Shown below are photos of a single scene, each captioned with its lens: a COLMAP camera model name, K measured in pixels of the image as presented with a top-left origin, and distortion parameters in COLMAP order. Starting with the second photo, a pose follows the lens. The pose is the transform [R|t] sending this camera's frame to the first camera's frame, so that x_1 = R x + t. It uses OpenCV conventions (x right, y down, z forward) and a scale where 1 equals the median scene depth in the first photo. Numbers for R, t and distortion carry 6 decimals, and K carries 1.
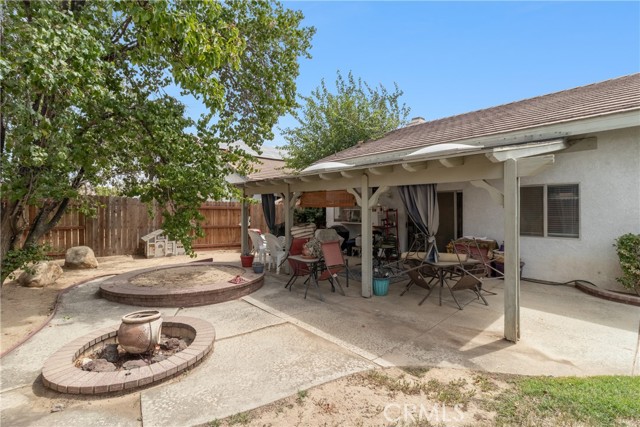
lens RADIAL K [[298.3, 0, 322.6], [0, 298.3, 213.3], [0, 0, 1]] dist [0.000246, 0.000443]
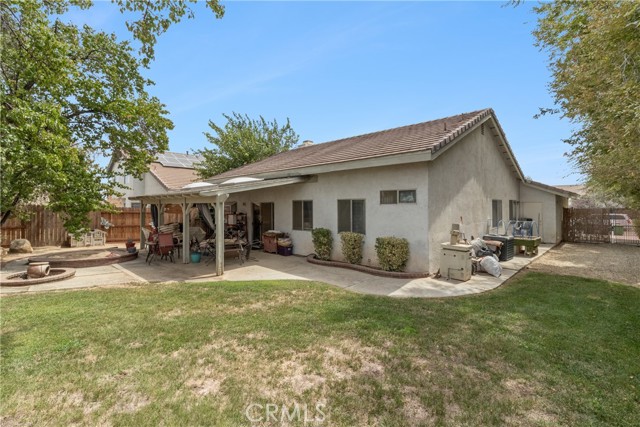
lens RADIAL K [[298.3, 0, 322.2], [0, 298.3, 208.4], [0, 0, 1]] dist [0.000246, 0.000443]
pose [[0.997239, -0.004089, 0.074145, 0.640595], [0.005030, 0.999909, -0.012507, -0.022210], [-0.074088, 0.012846, 0.997169, -0.670491]]
